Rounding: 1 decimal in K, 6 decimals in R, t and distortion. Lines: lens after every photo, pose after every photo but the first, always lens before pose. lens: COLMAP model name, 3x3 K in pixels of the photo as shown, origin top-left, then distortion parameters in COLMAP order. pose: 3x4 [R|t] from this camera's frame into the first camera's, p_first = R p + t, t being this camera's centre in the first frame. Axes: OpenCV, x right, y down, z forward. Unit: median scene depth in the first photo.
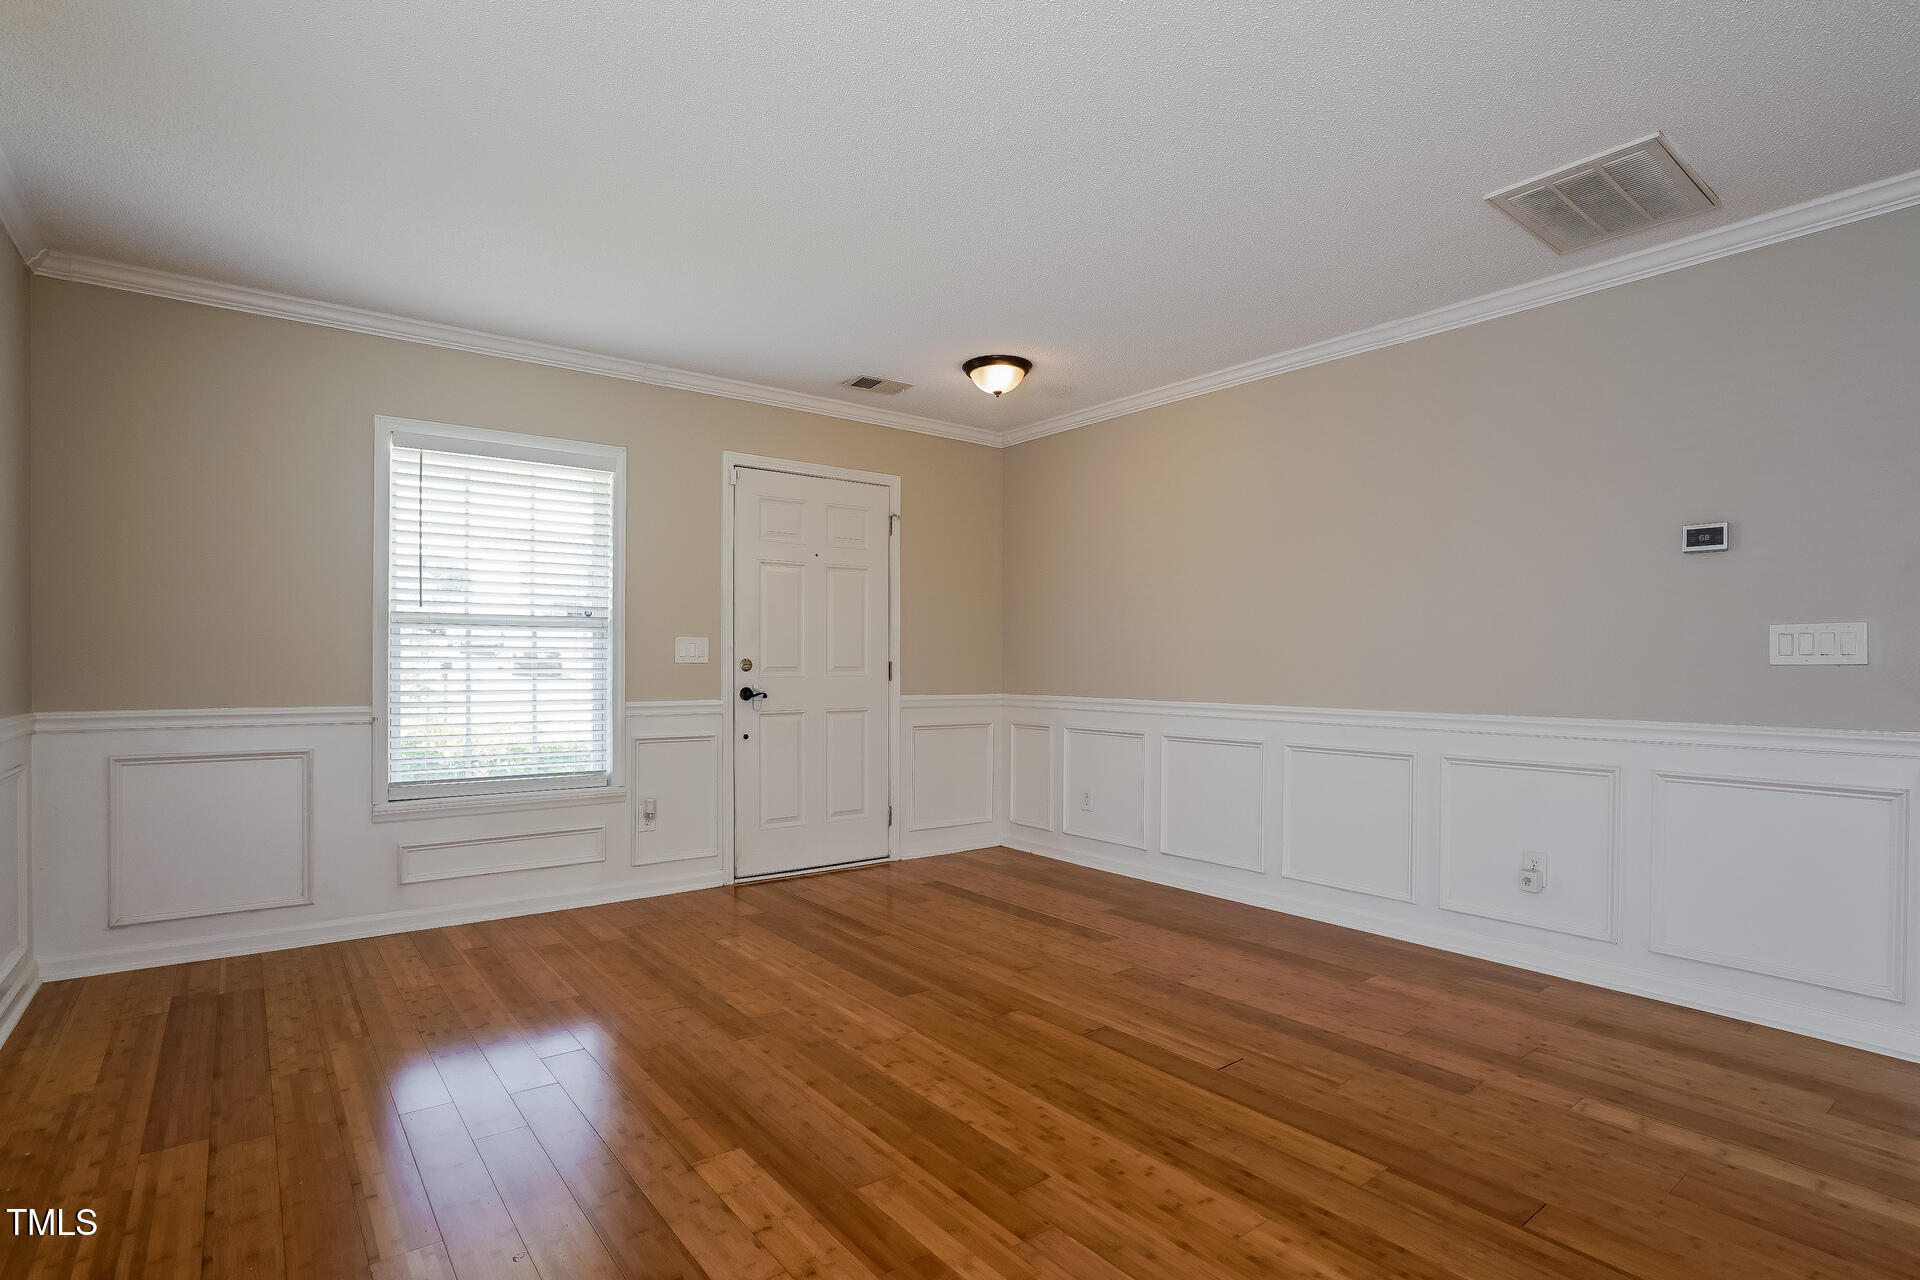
lens RADIAL K [[951.1, 0, 950.2], [0, 951.1, 666.3], [0, 0, 1]] dist [-0.045153, 0.025219]
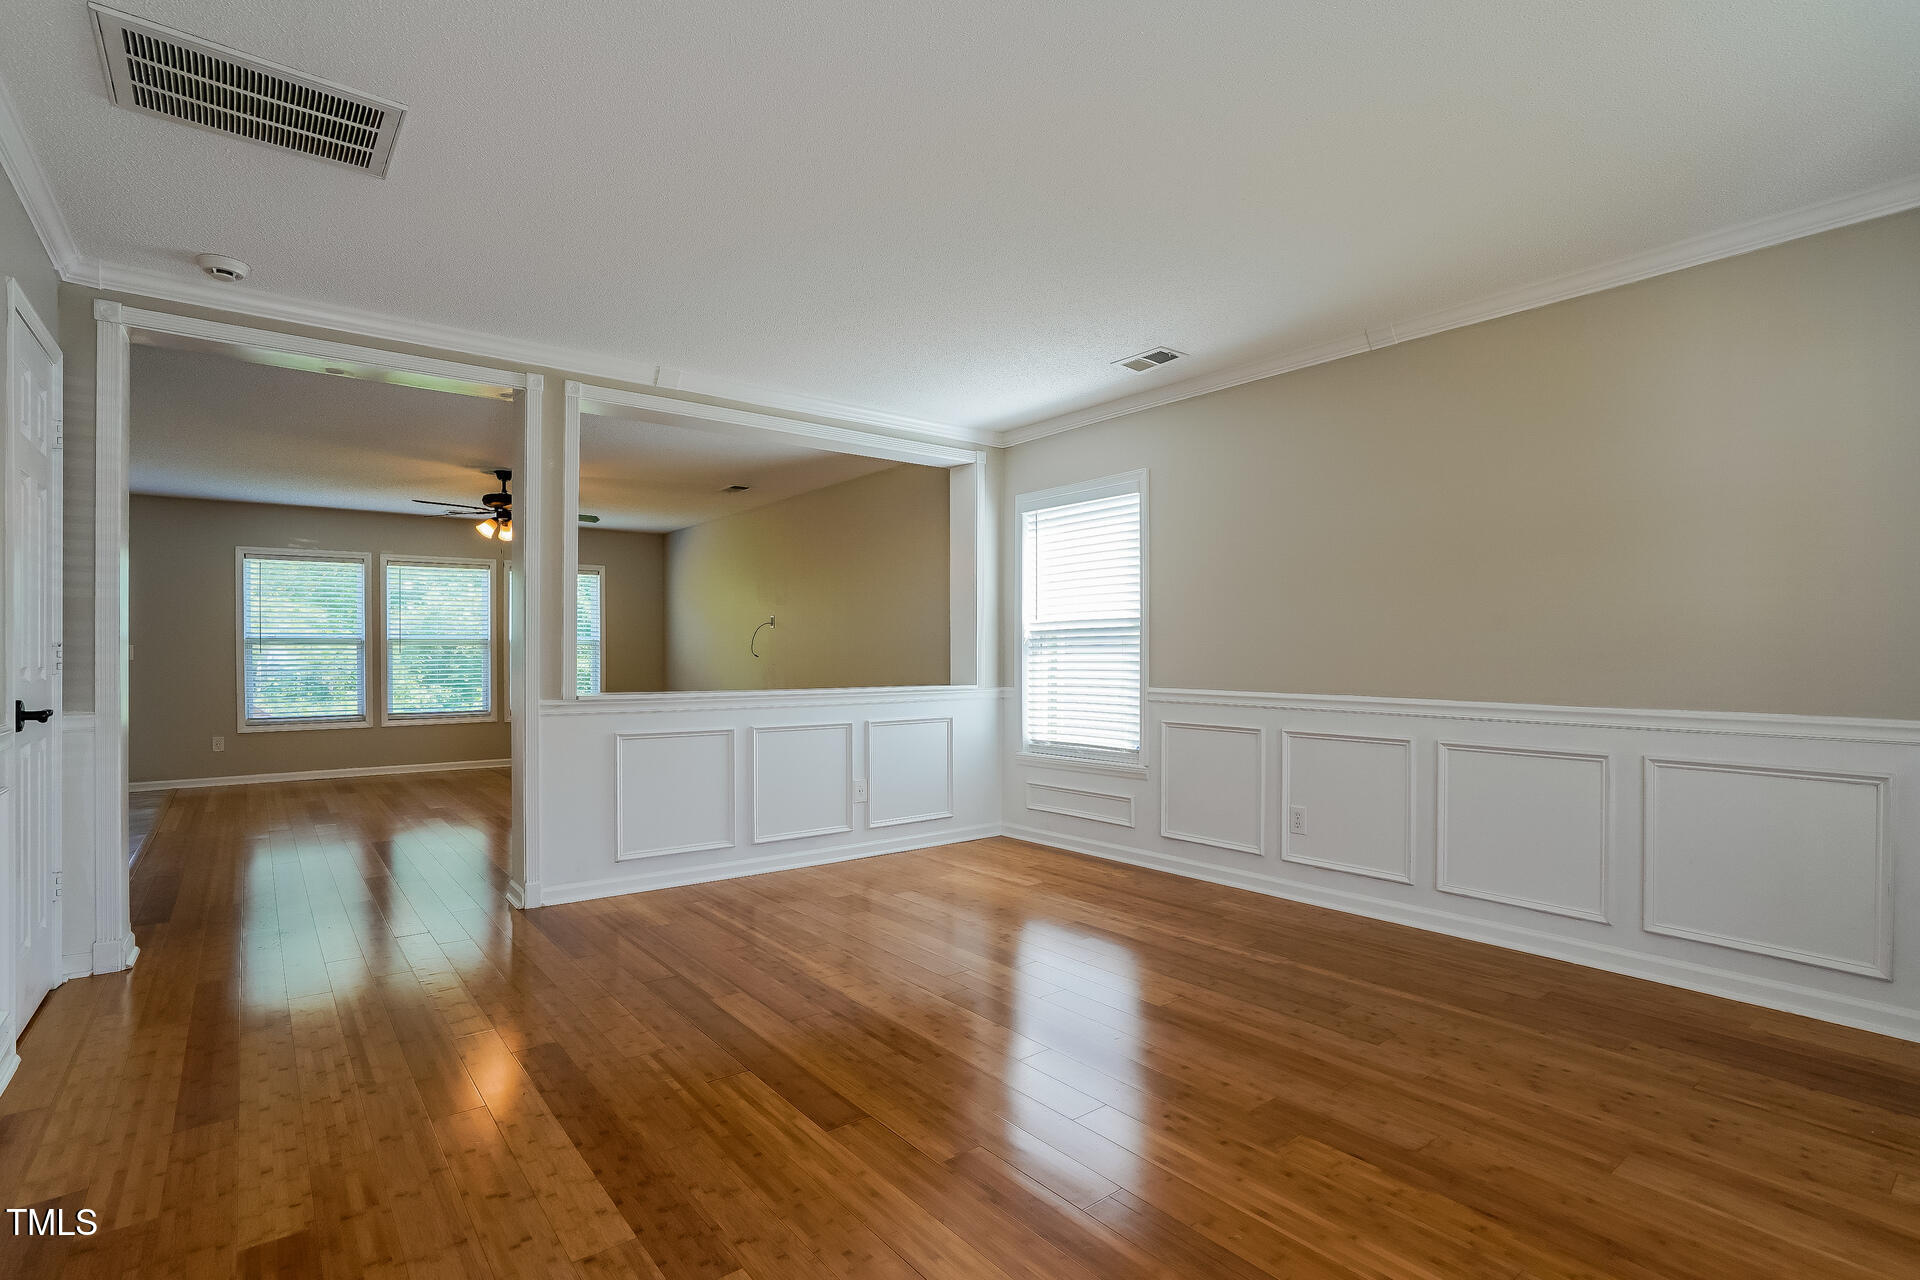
lens RADIAL K [[951.1, 0, 950.2], [0, 951.1, 666.3], [0, 0, 1]] dist [-0.045153, 0.025219]
pose [[-0.999935, -0.006120, -0.009638, 0.085120], [-0.006257, 0.999879, 0.014228, -0.007196], [0.009550, 0.014287, -0.999852, 1.948996]]
